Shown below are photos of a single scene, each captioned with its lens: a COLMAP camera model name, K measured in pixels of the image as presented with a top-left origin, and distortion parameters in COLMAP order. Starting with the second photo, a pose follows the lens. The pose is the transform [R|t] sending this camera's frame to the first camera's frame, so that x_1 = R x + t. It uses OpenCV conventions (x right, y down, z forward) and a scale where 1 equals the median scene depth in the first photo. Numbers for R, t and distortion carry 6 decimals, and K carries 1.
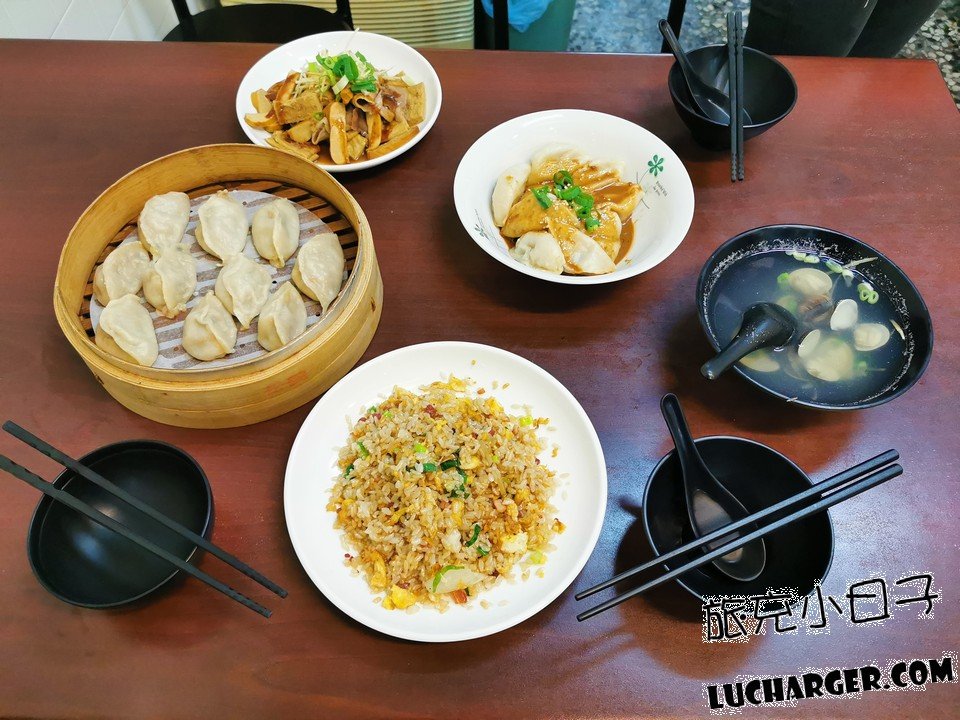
lens RADIAL K [[743.3, 0, 483.2], [0, 743.3, 362.4], [0, 0, 1]] dist [0.008441, 0.002800]
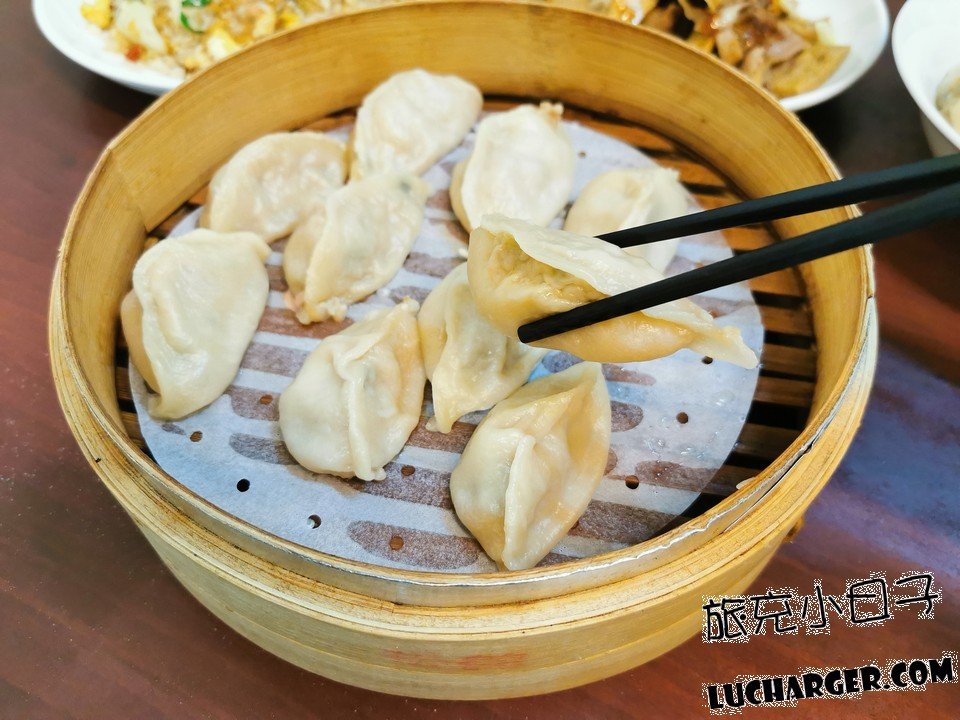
lens RADIAL K [[743.3, 0, 477.3], [0, 743.3, 360.1], [0, 0, 1]] dist [0.008441, 0.002800]
pose [[0.843133, 0.420716, -0.334850, -0.179093], [-0.447564, 0.894246, -0.003382, -0.076615], [0.298015, 0.152719, 0.942265, 0.600724]]
